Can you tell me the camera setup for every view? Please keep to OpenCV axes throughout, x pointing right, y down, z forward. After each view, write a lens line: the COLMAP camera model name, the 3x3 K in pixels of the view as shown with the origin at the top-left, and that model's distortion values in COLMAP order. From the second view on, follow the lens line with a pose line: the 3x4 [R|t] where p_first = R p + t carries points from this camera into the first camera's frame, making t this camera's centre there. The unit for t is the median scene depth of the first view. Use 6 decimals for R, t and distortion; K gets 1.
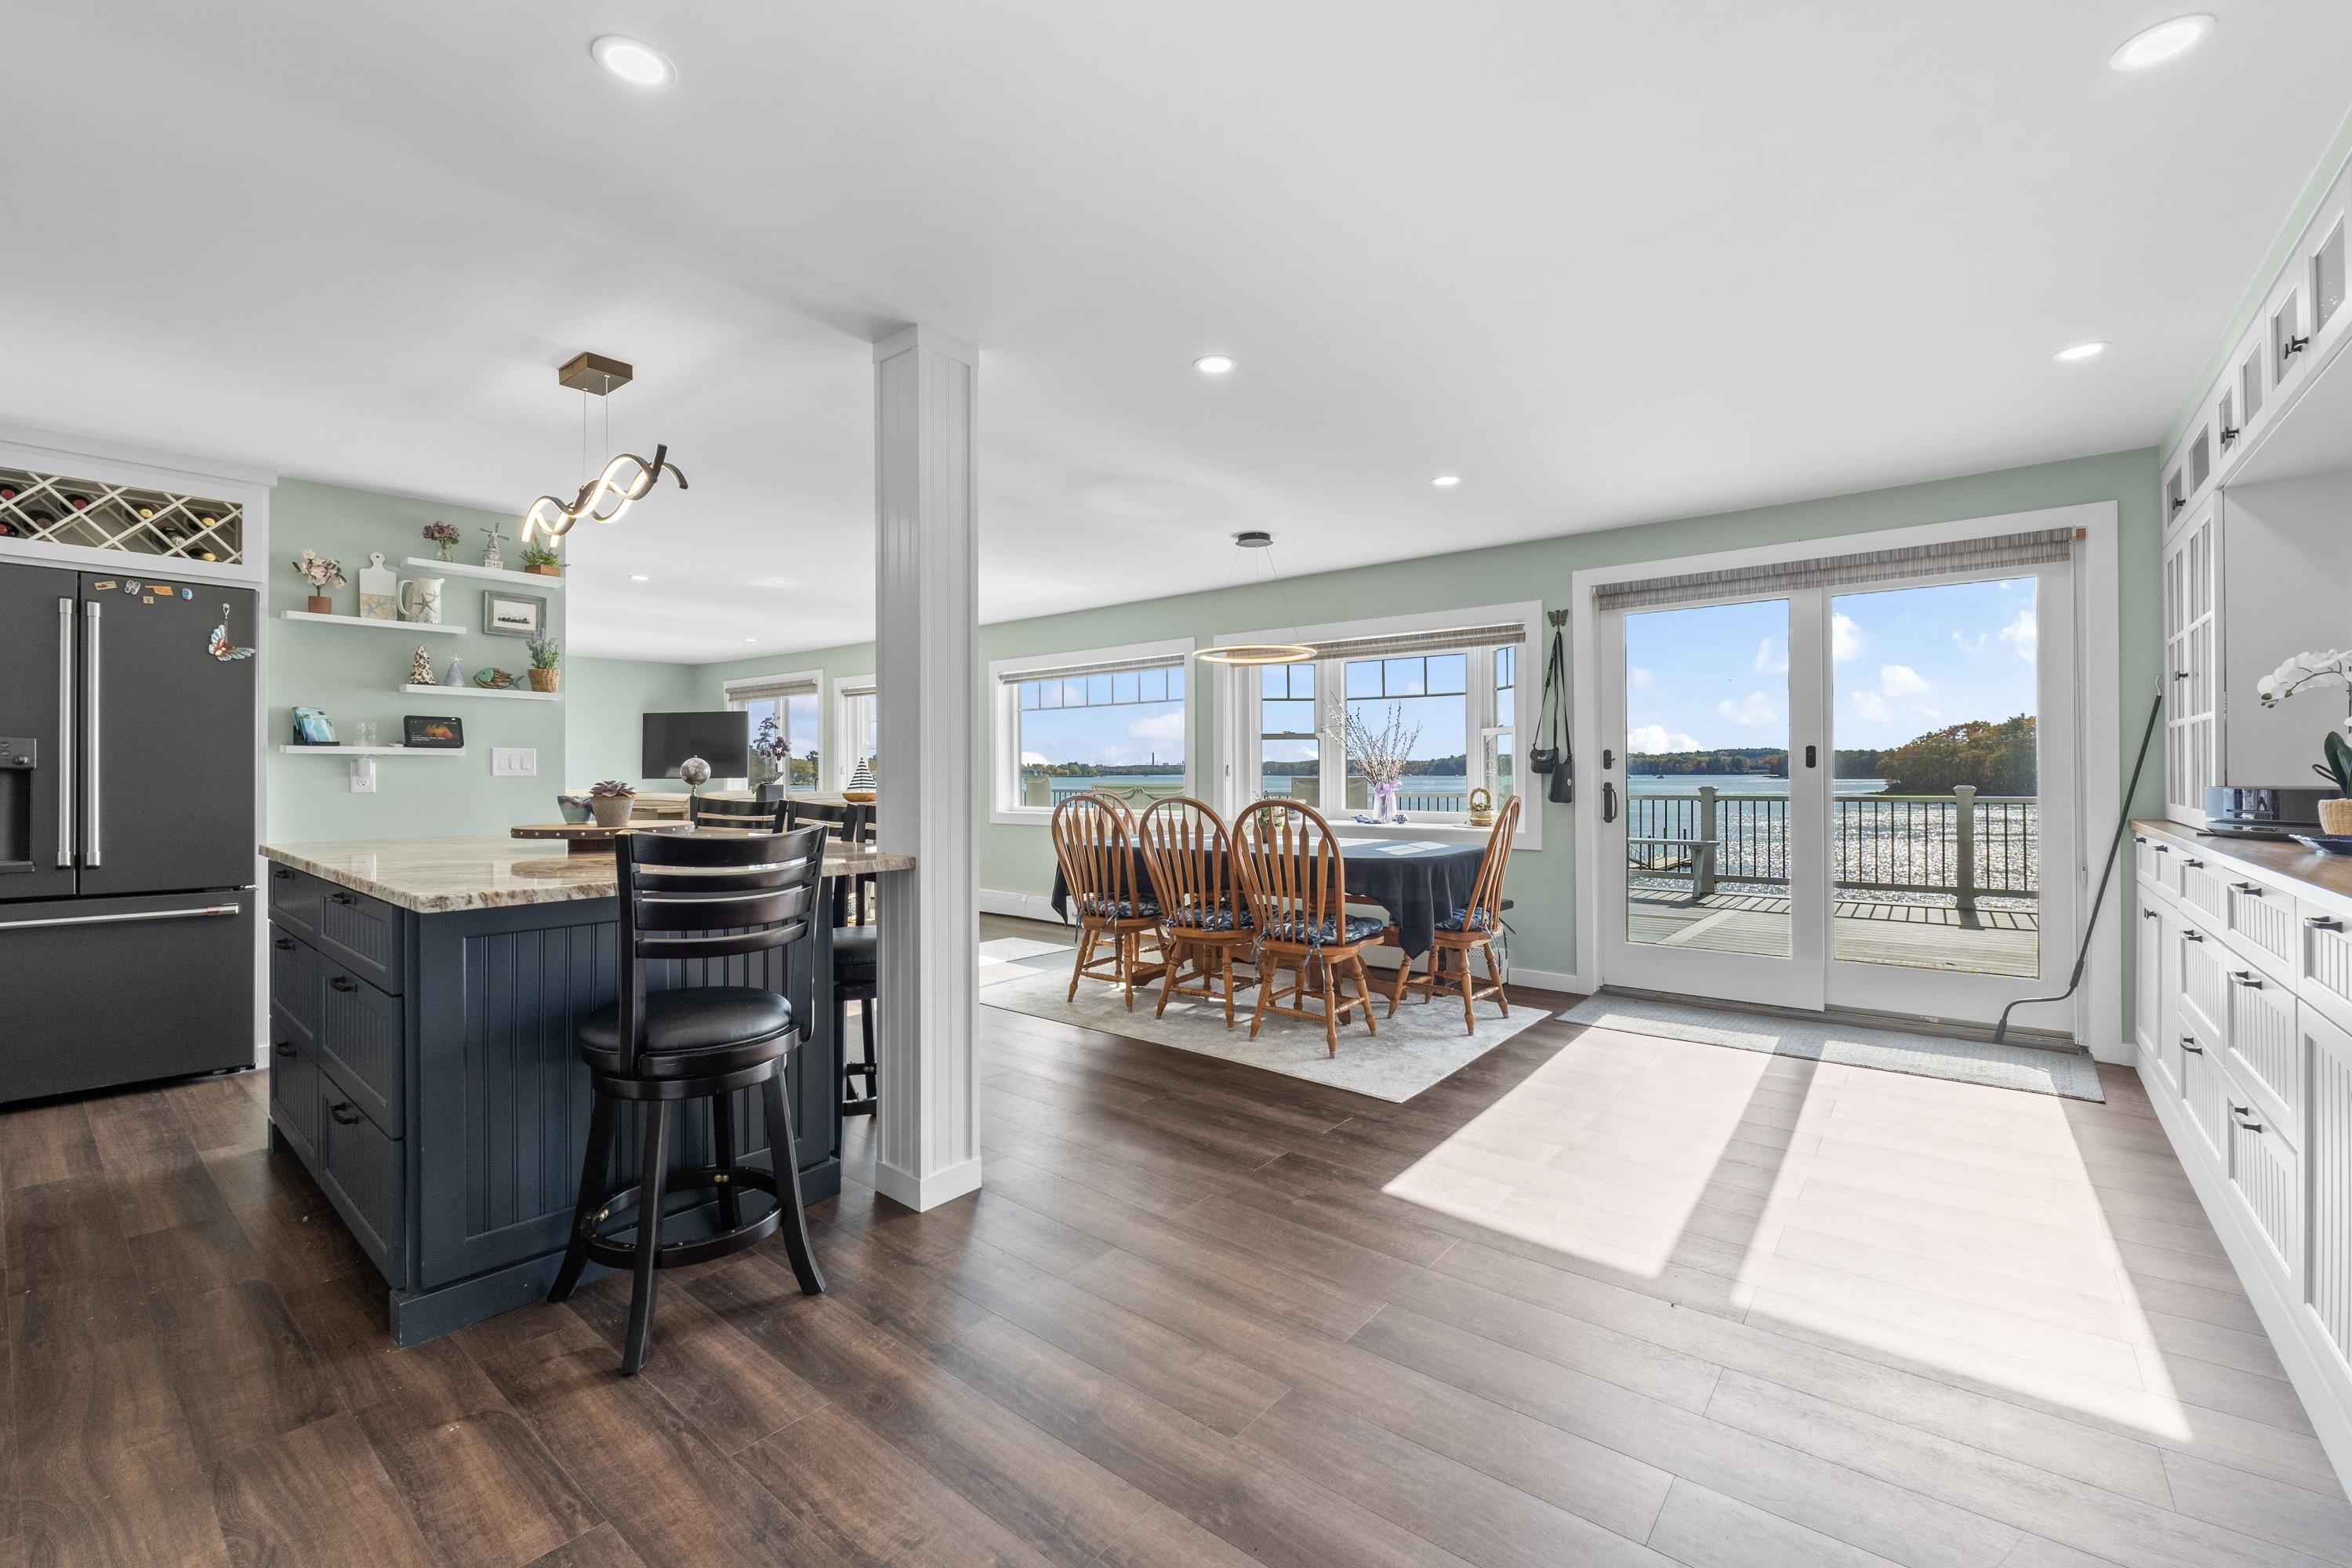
lens RADIAL K [[982.0, 0, 1153.9], [0, 982.0, 773.7], [0, 0, 1]] dist [-0.004009, -0.000726]
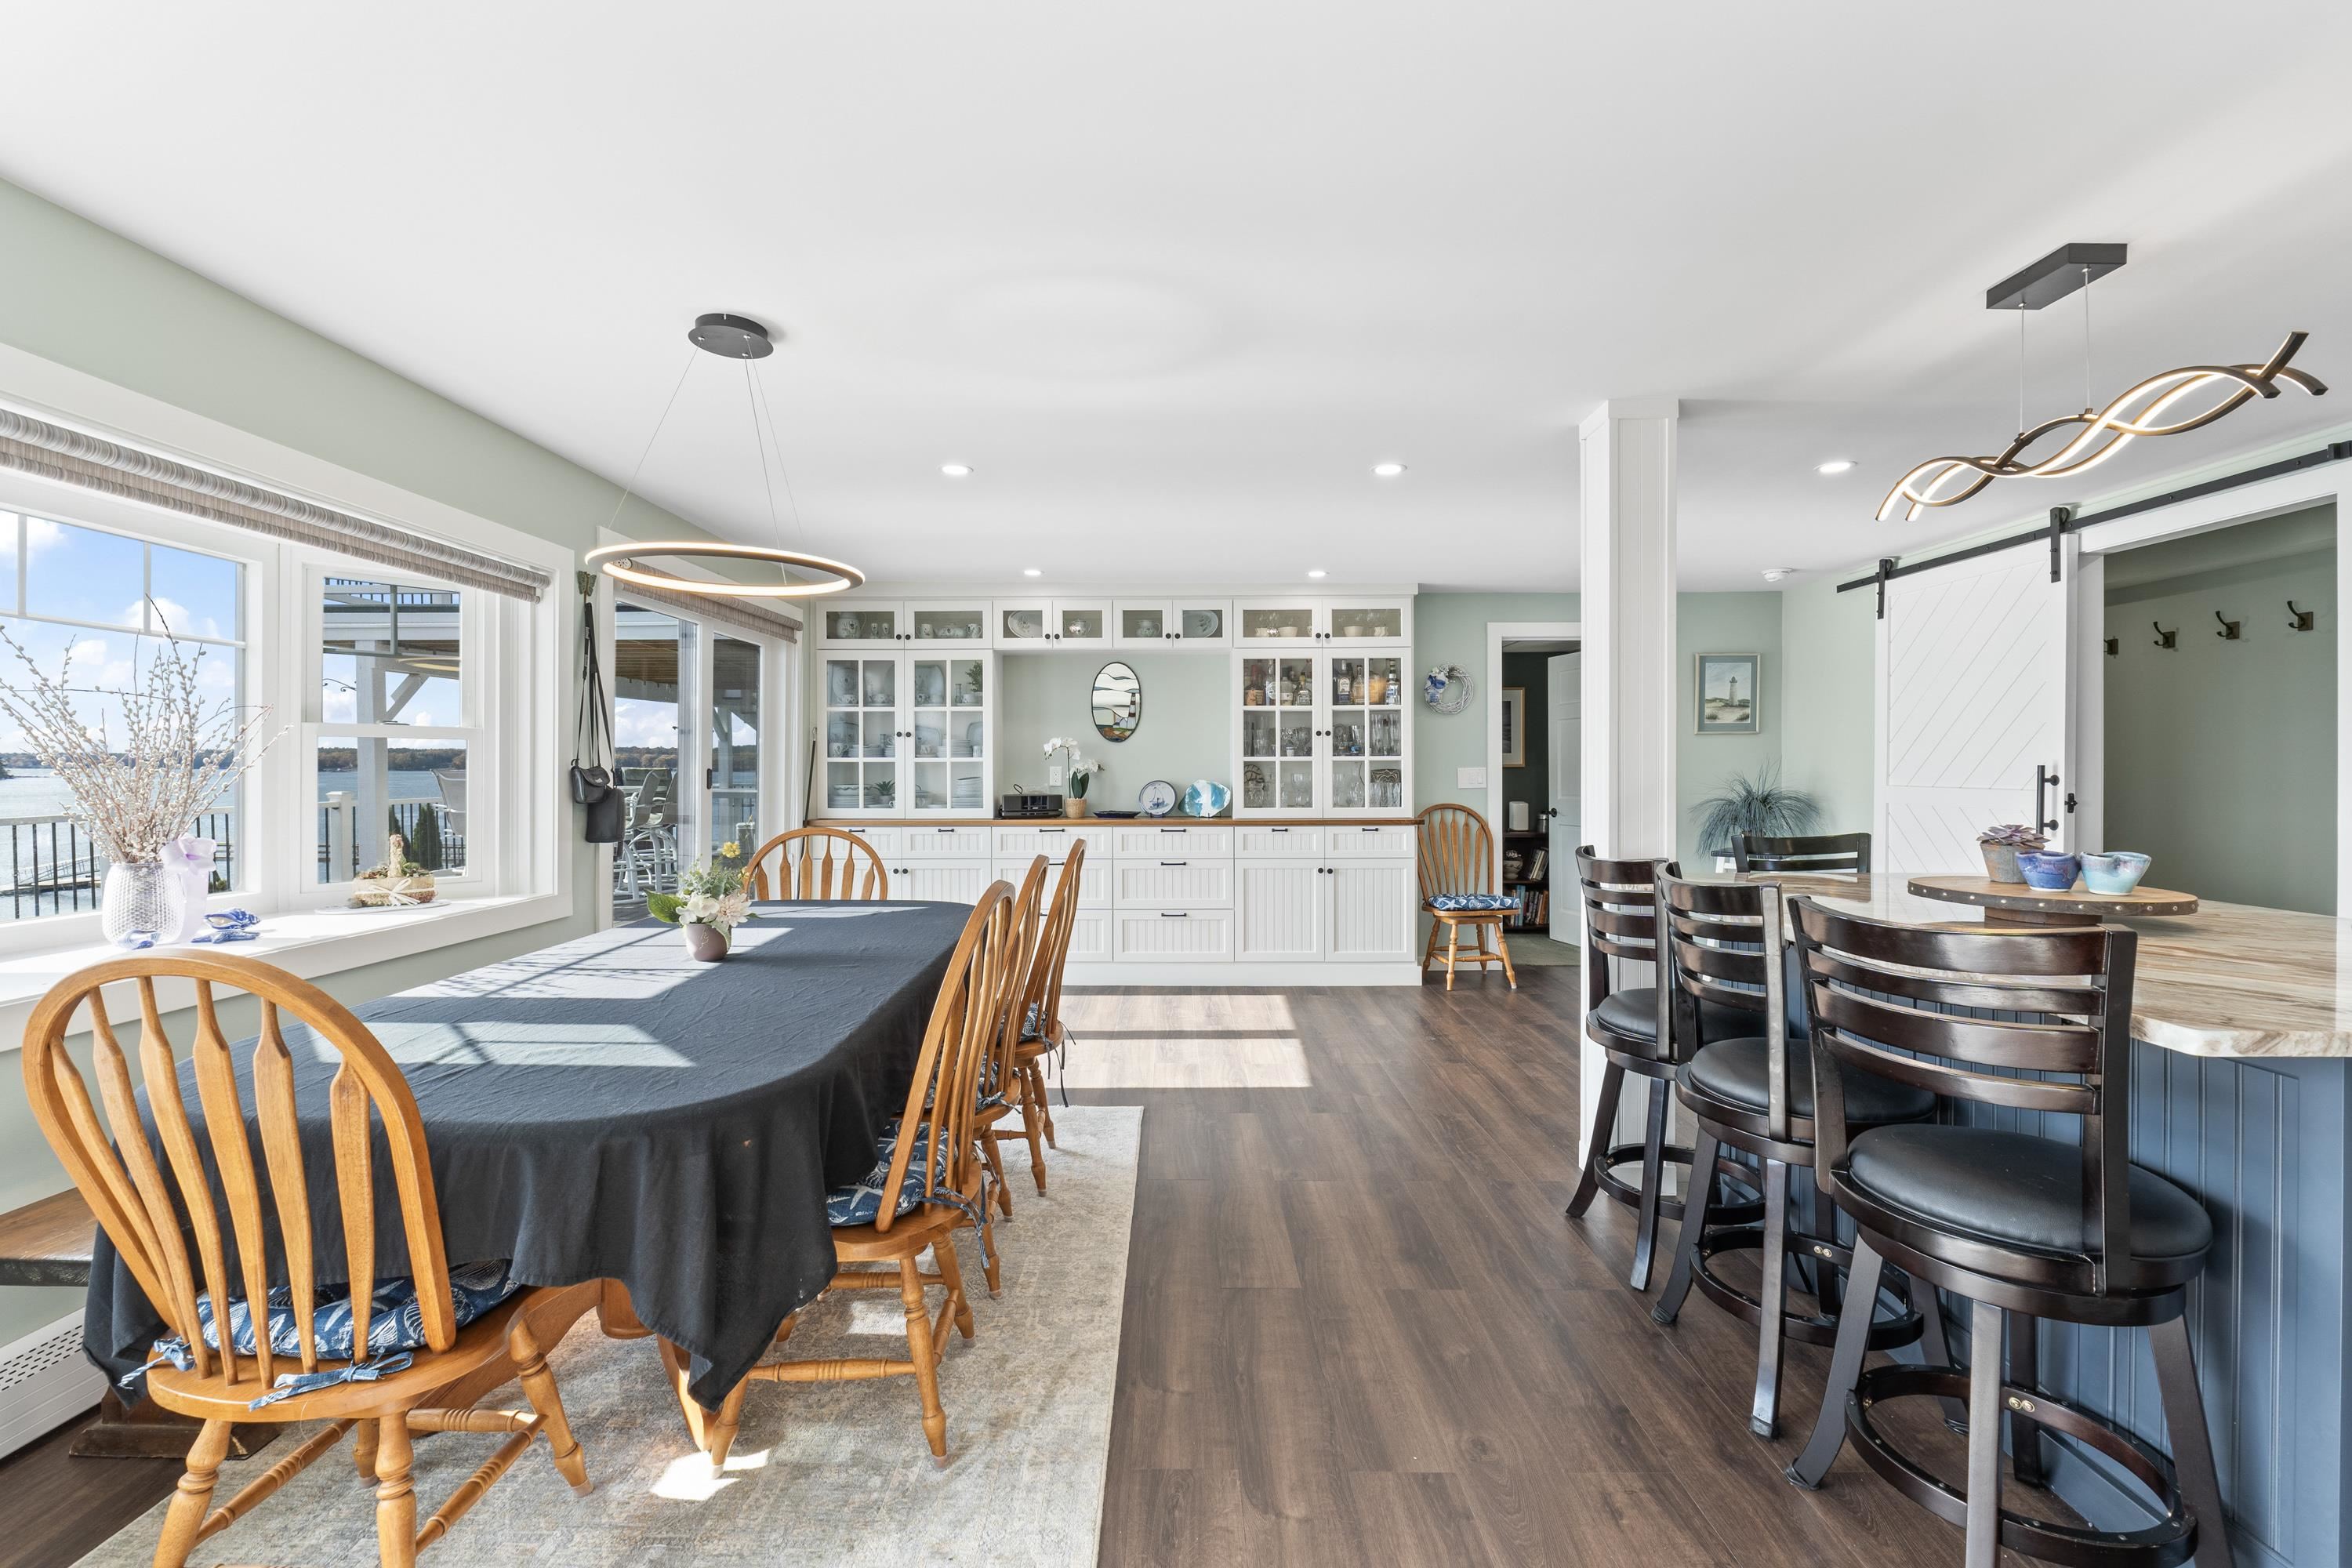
lens RADIAL K [[988.6, 0, 1160.9], [0, 988.6, 763.8], [0, 0, 1]] dist [-0.007177, 0.000018]
pose [[-0.633406, 0.006470, 0.773793, -0.550946], [0.002533, 0.999977, -0.006288, -0.027203], [-0.773816, -0.002023, -0.633408, 1.532407]]
